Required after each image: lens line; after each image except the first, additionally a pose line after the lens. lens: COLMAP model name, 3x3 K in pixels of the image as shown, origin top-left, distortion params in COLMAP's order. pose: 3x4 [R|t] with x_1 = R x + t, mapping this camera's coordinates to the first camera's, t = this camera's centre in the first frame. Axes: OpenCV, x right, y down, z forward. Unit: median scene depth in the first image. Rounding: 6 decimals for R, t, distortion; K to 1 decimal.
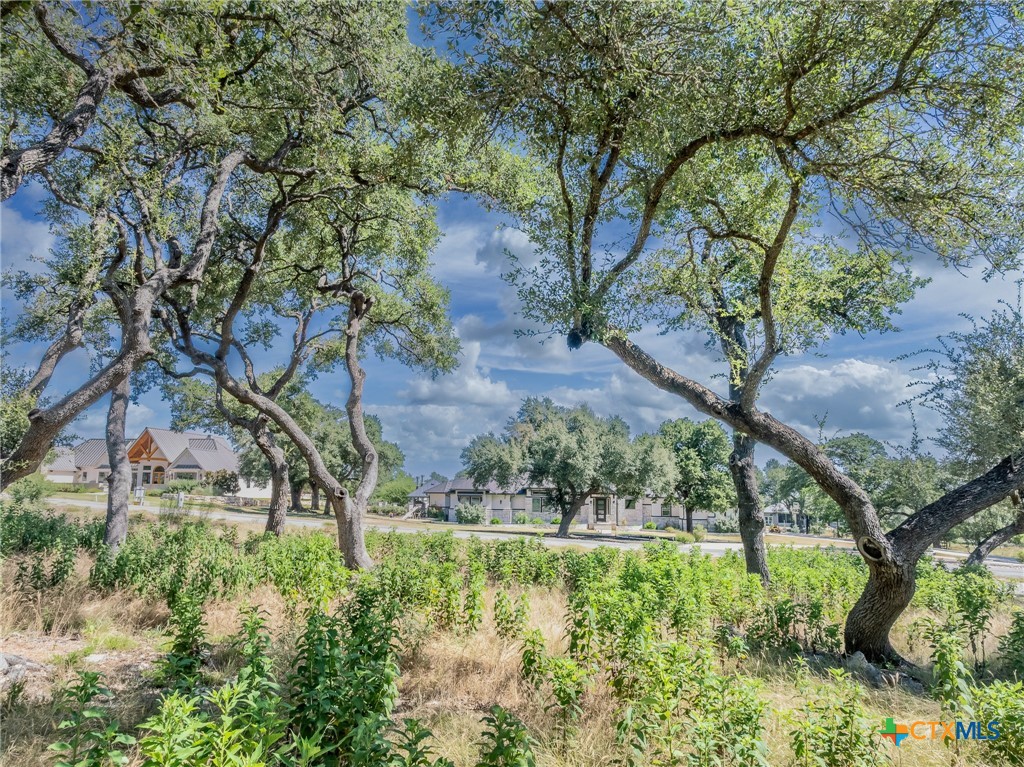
lens RADIAL K [[744.6, 0, 512.0], [0, 744.6, 383.5], [0, 0, 1]] dist [-0.010402, 0.032363]
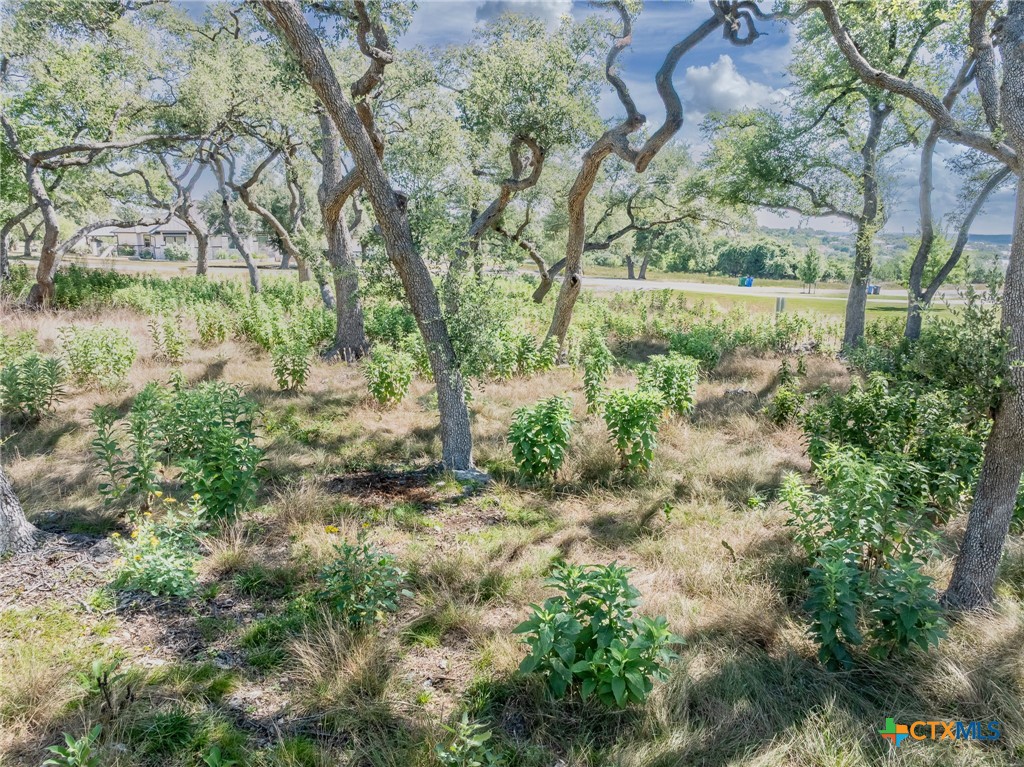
lens RADIAL K [[744.6, 0, 512.0], [0, 744.6, 383.5], [0, 0, 1]] dist [-0.010402, 0.032363]
pose [[0.859196, -0.118295, 0.497784, -0.215639], [-0.068913, 0.937284, 0.341687, -0.072406], [-0.506985, -0.327880, 0.797158, -0.295247]]
